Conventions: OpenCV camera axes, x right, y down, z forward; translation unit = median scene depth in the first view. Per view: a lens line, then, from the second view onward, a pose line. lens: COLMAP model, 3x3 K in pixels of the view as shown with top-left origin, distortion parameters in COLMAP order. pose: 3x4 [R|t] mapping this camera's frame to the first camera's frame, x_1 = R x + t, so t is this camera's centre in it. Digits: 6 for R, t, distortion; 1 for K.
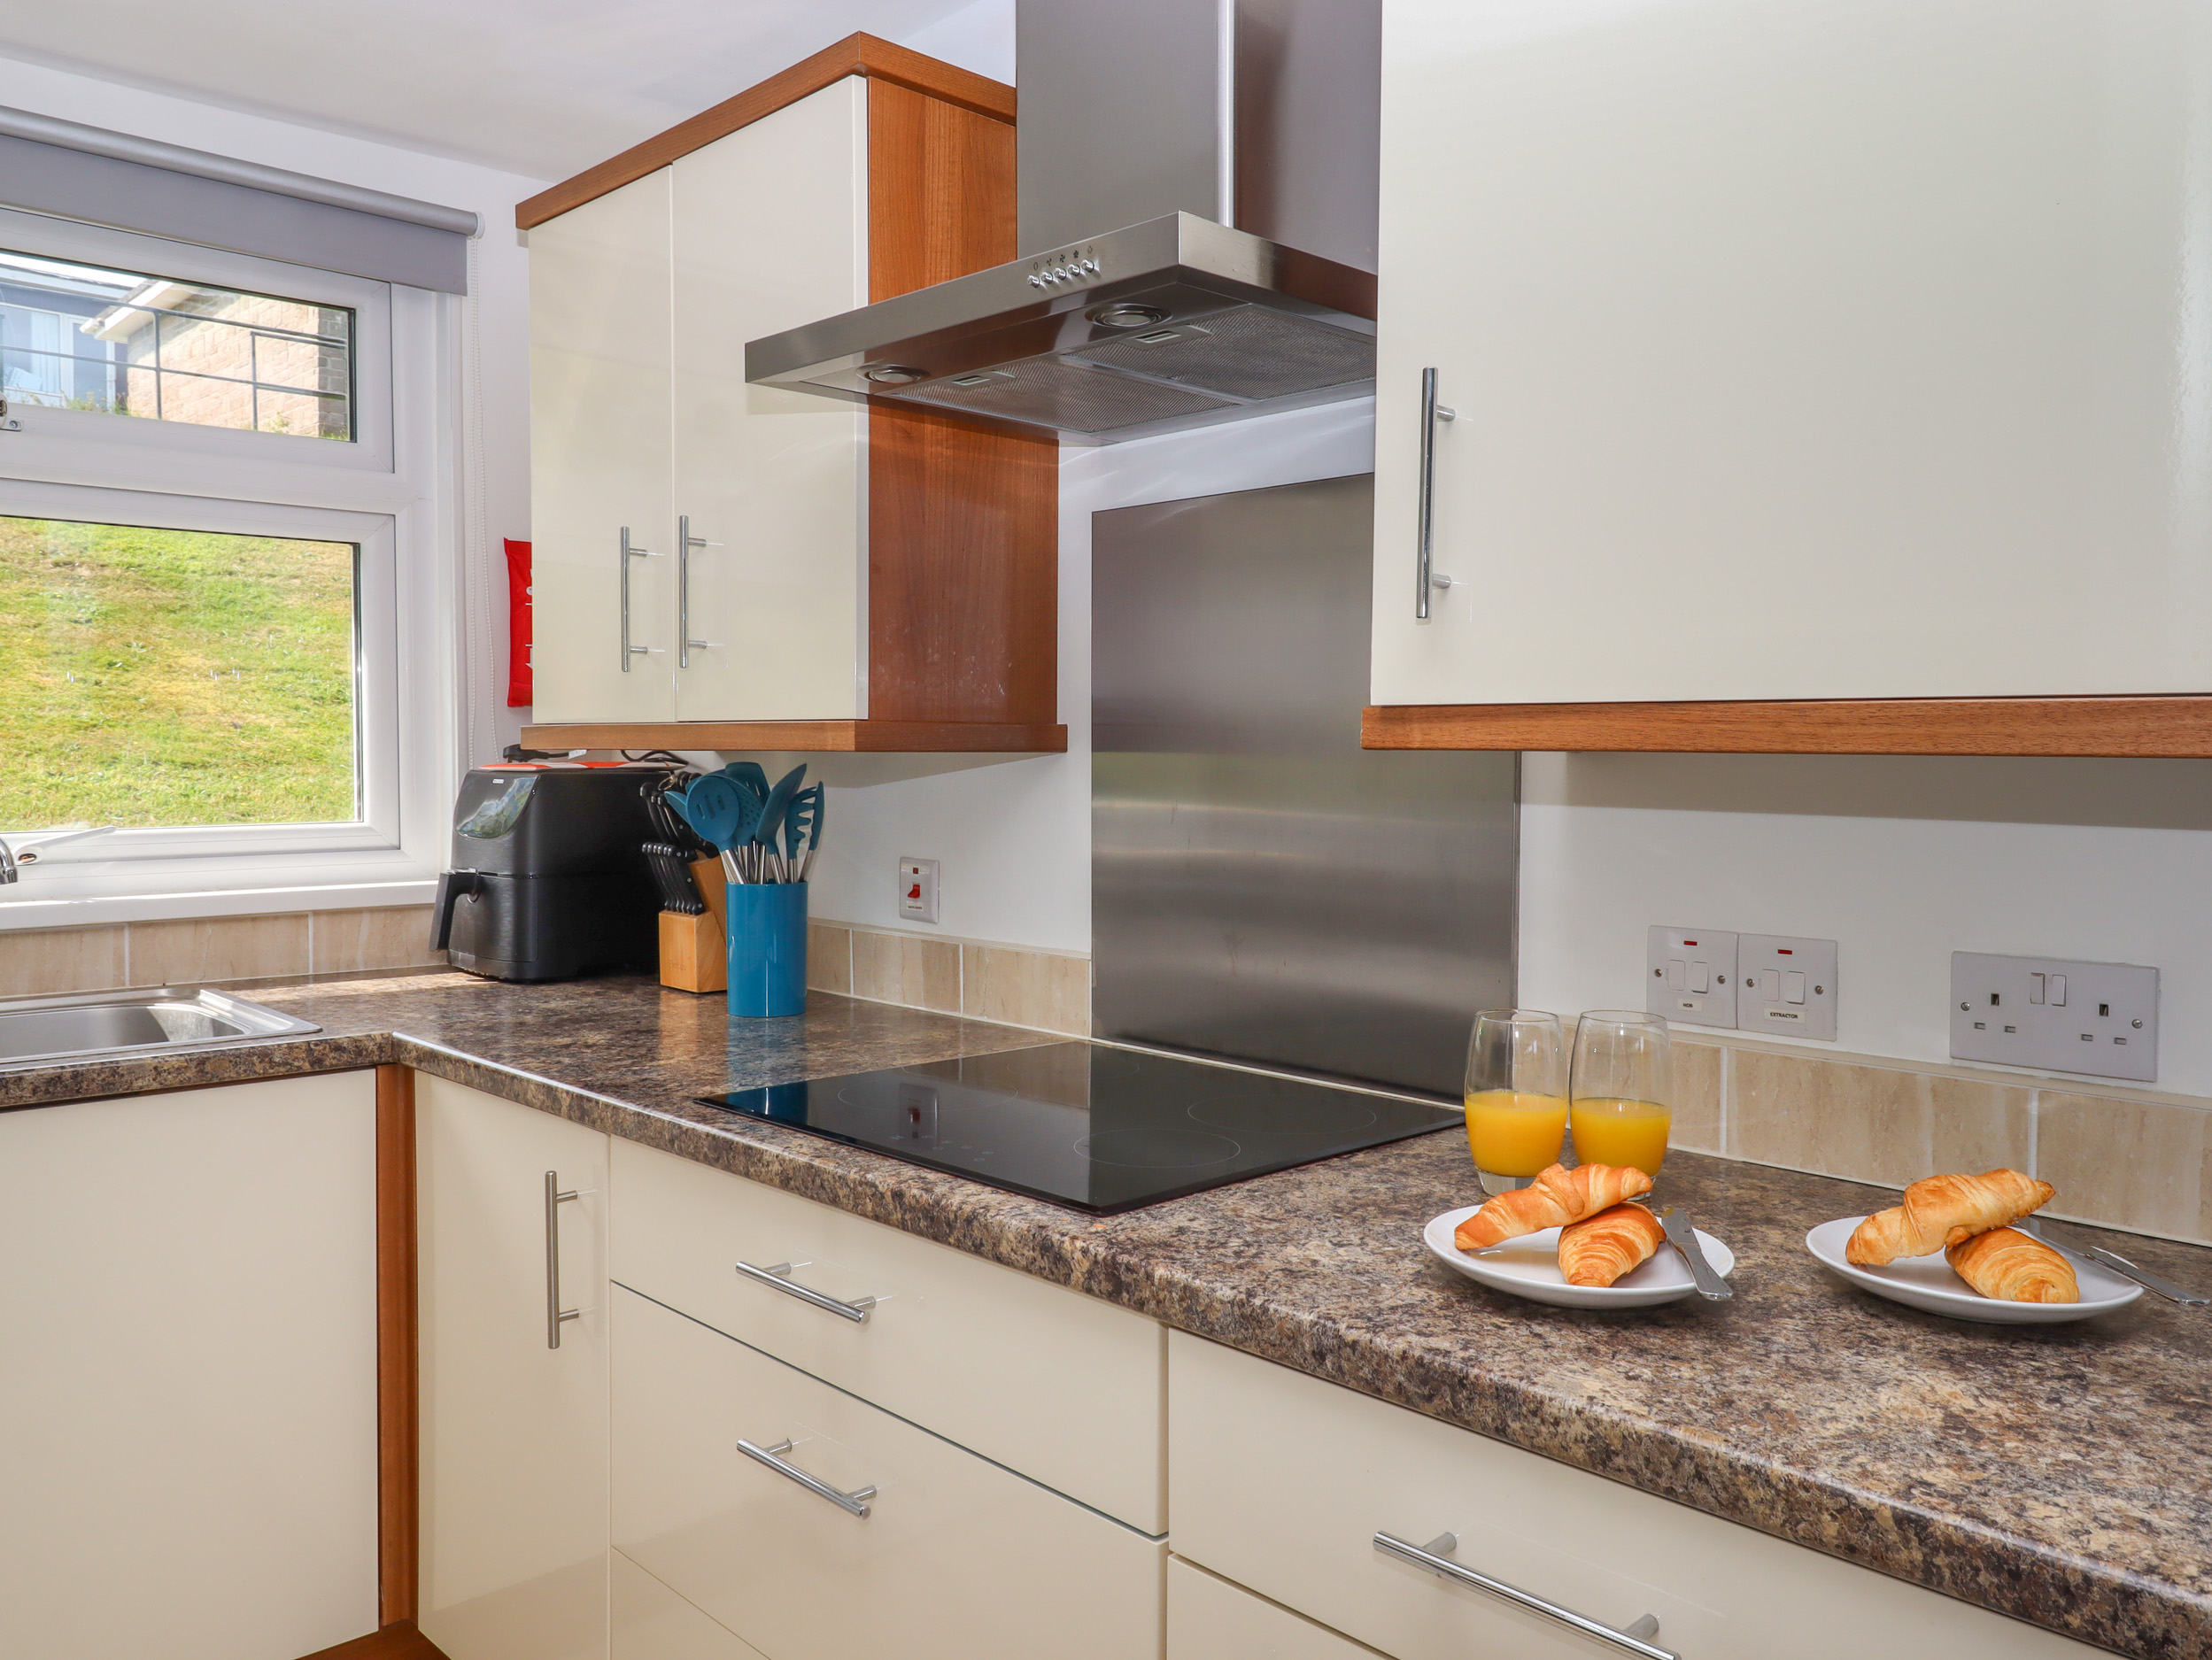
lens RADIAL K [[1684.2, 0, 1122.0], [0, 1684.2, 815.2], [0, 0, 1]] dist [0.007446, -0.008655]
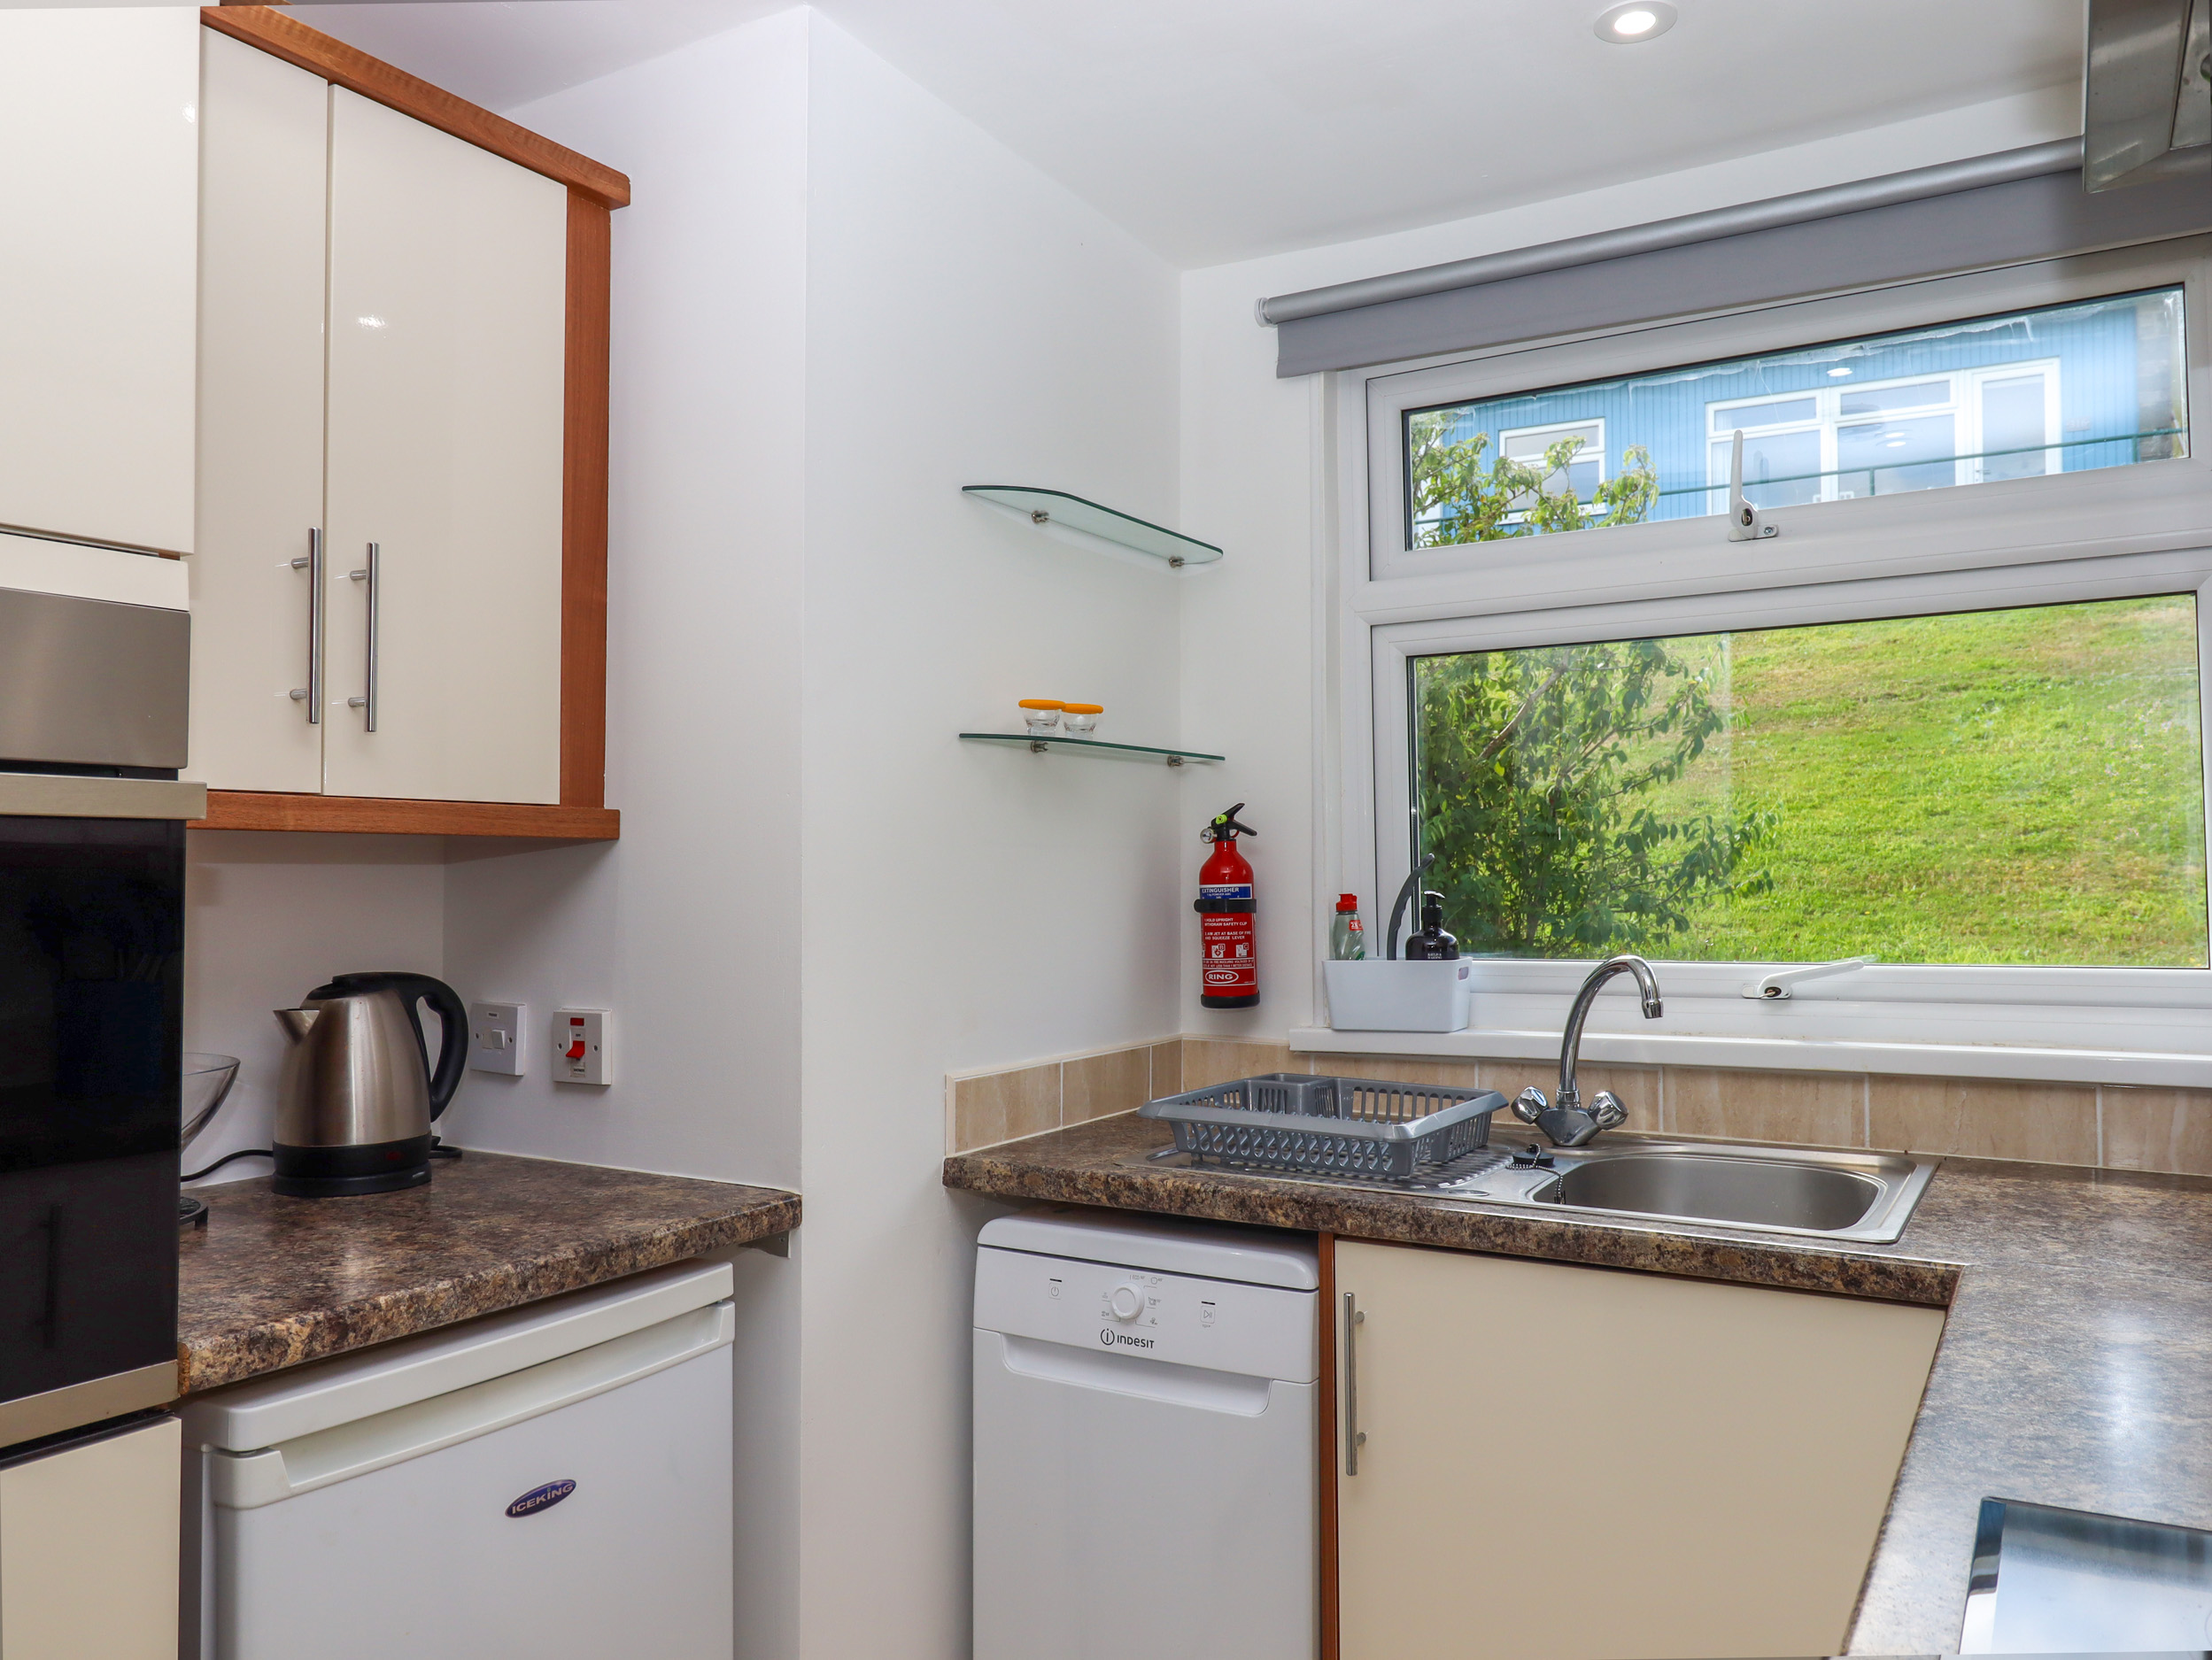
lens RADIAL K [[1684.2, 0, 1111.0], [0, 1684.2, 823.3], [0, 0, 1]] dist [0.007446, -0.008655]
pose [[0.266034, -0.038274, -0.963203, 0.166658], [-0.027568, 0.998501, -0.047290, -0.014853], [0.963569, 0.039134, 0.264580, 0.448304]]
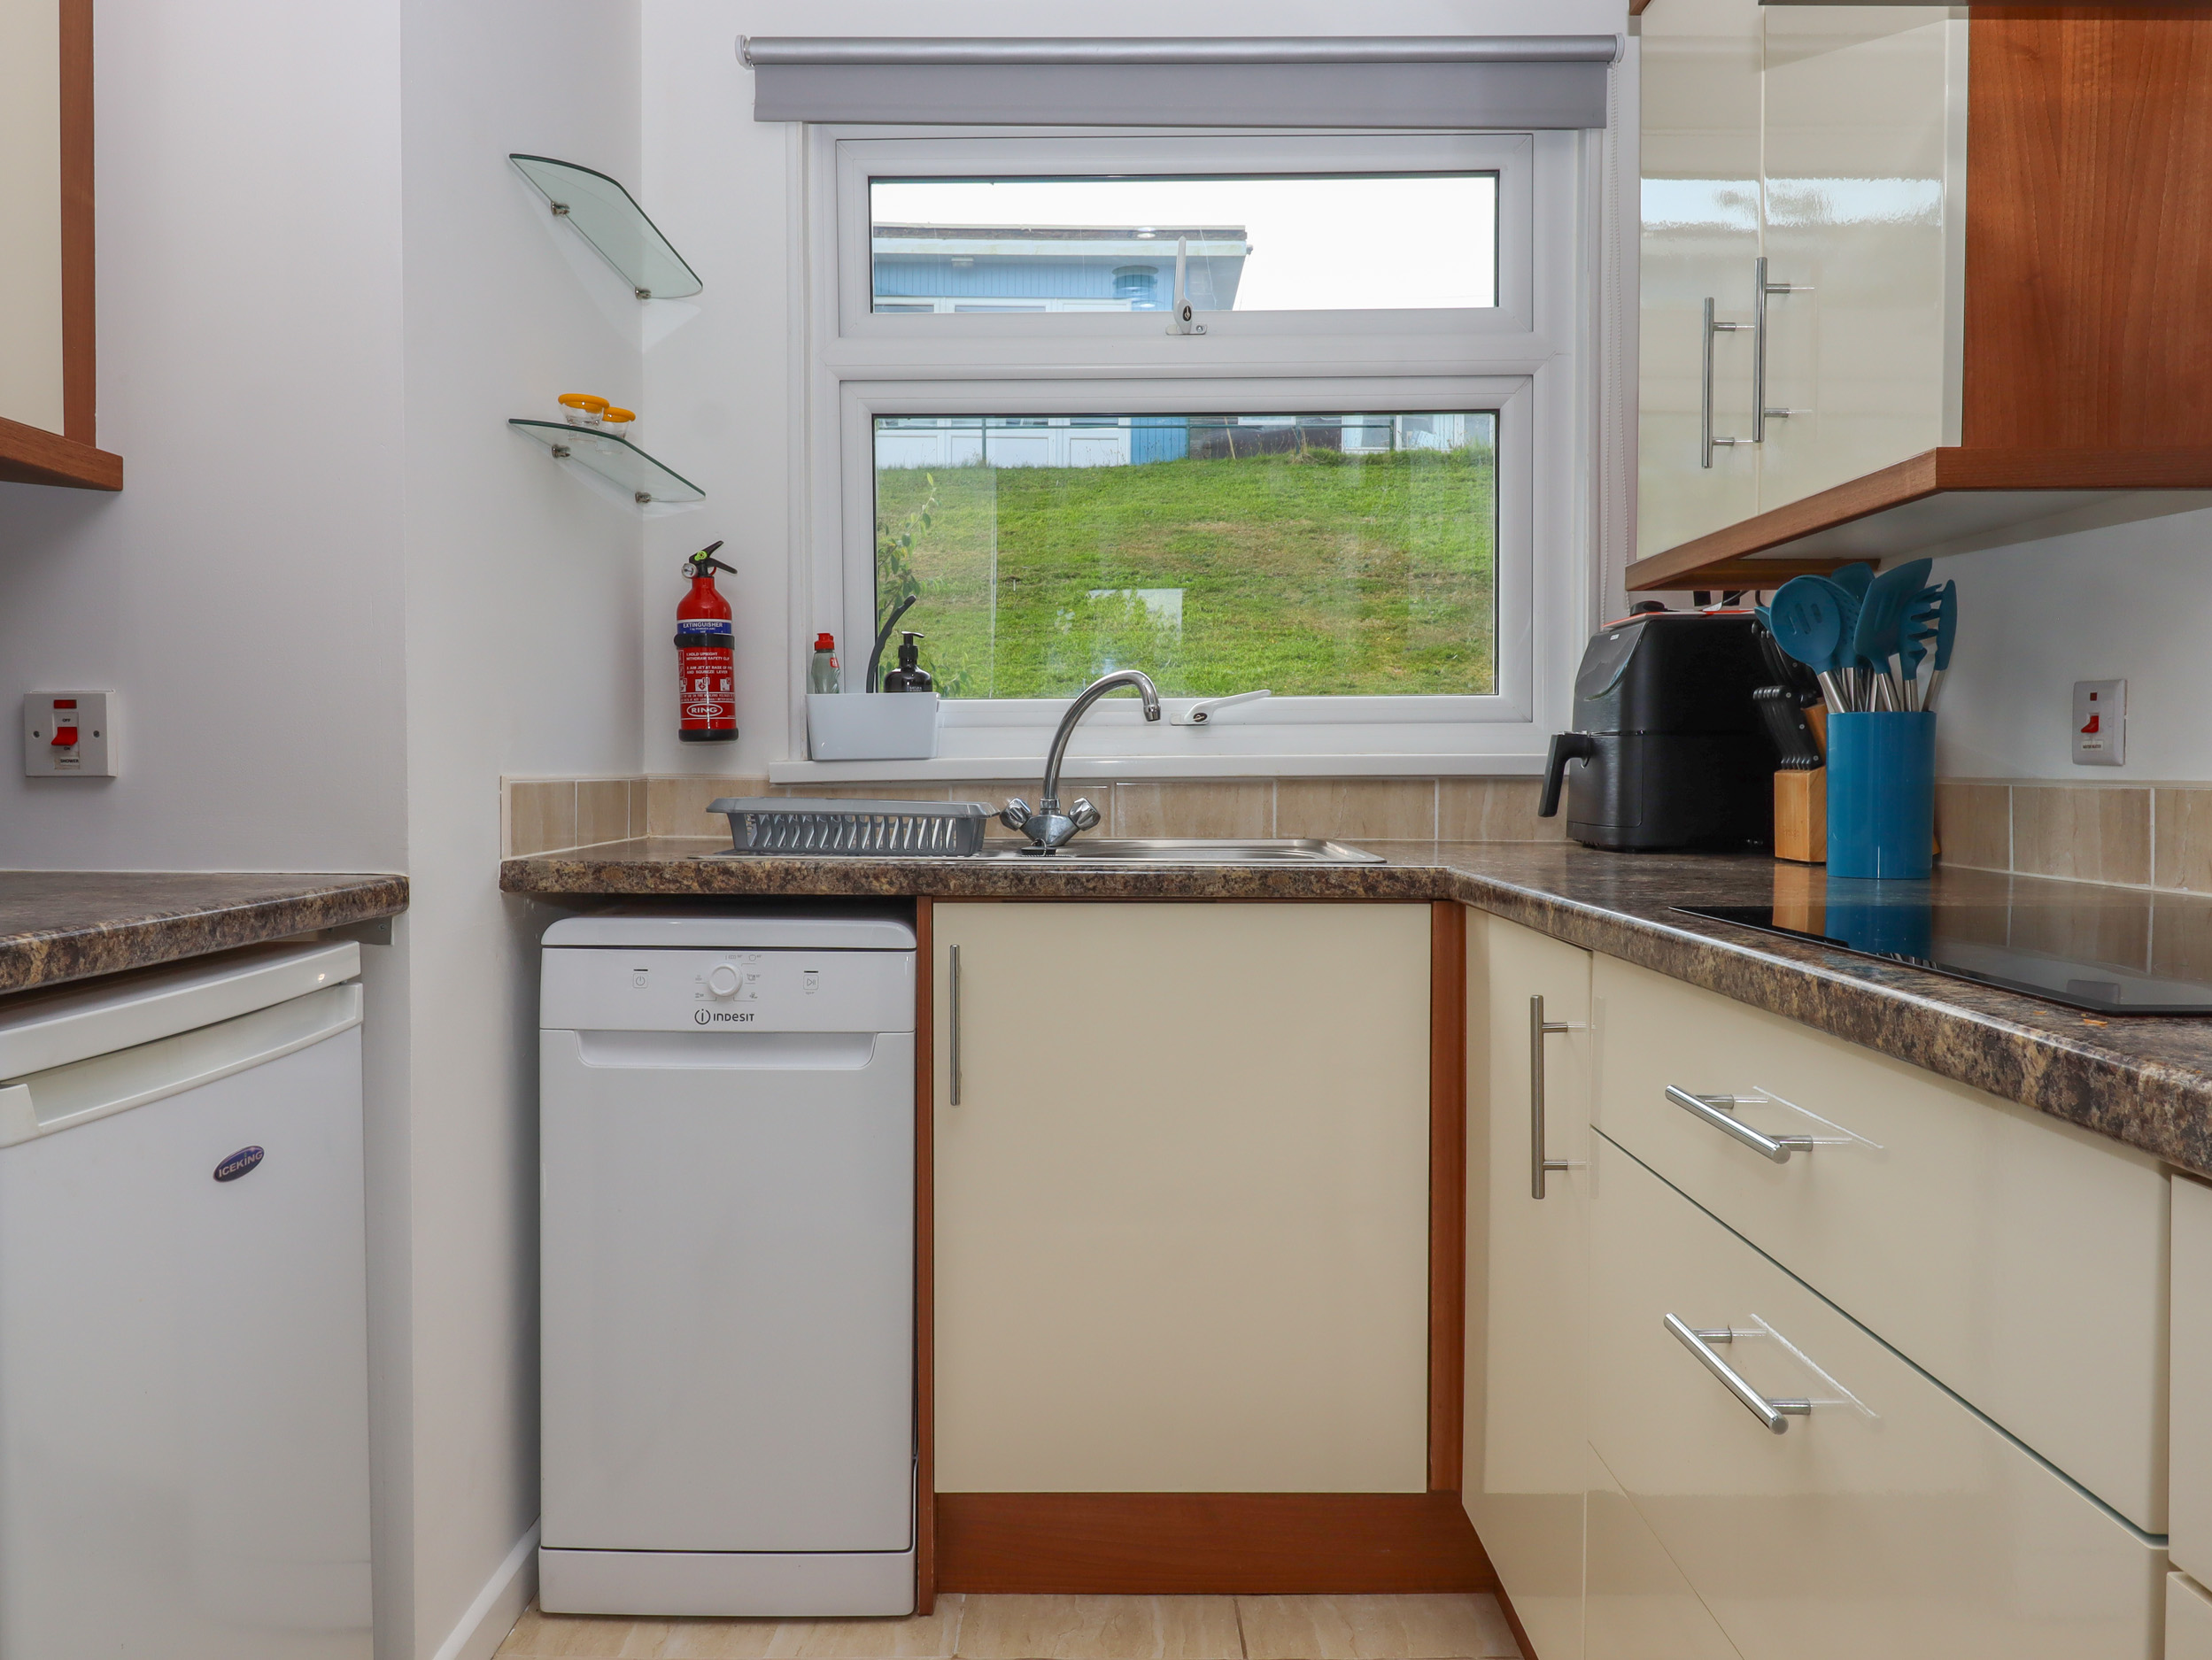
lens RADIAL K [[1684.2, 0, 1117.3], [0, 1684.2, 822.9], [0, 0, 1]] dist [0.007446, -0.008655]
pose [[0.721161, 0.016992, -0.692559, 0.090288], [-0.020996, 0.999776, 0.002666, 0.103943], [0.692449, 0.012619, 0.721357, 0.182236]]
